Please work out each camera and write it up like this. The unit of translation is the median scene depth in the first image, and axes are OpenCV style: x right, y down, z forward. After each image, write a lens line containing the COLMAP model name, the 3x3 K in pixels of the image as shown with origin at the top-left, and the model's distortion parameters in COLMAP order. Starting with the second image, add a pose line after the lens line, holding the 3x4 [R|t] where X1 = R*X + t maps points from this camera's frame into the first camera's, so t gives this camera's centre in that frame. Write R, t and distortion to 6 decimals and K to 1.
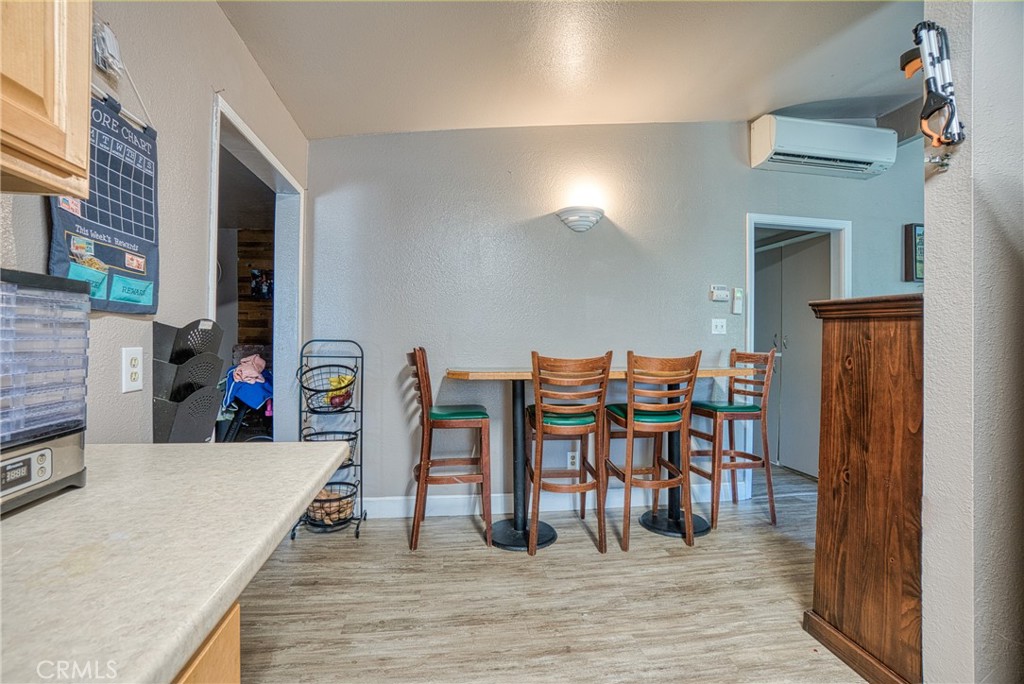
lens RADIAL K [[441.3, 0, 509.8], [0, 441.3, 341.4], [0, 0, 1]] dist [-0.039033, 0.007960]
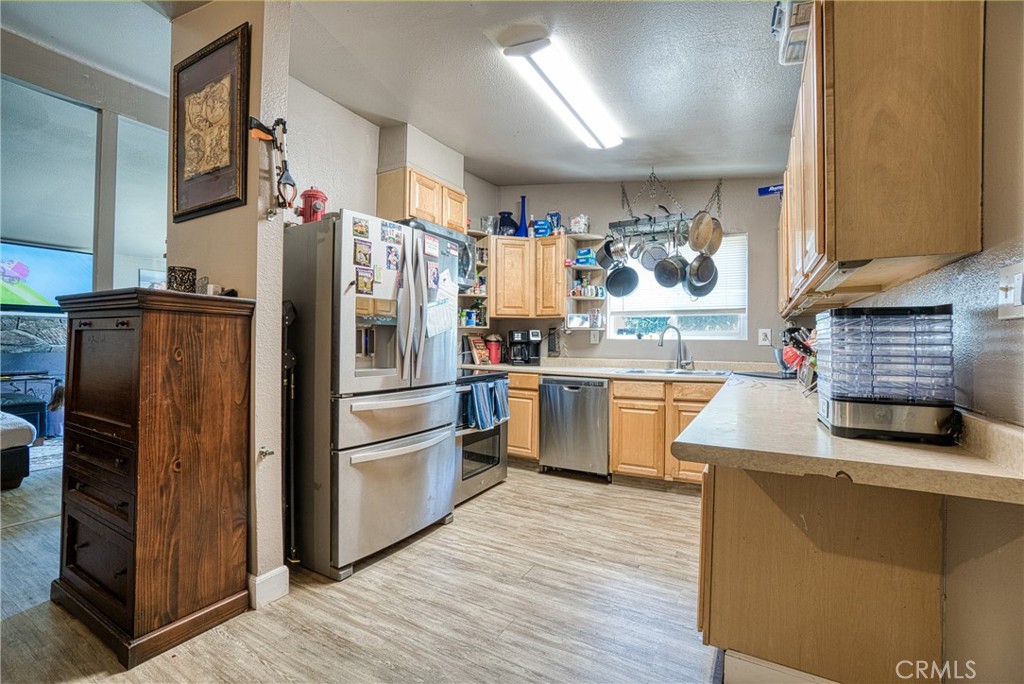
lens RADIAL K [[441.3, 0, 512.3], [0, 441.3, 341.9], [0, 0, 1]] dist [-0.039033, 0.007960]
pose [[-0.783757, -0.020505, 0.620729, -0.495147], [-0.017066, 0.999788, 0.011479, -0.006045], [-0.620833, -0.001596, -0.783941, 1.382597]]
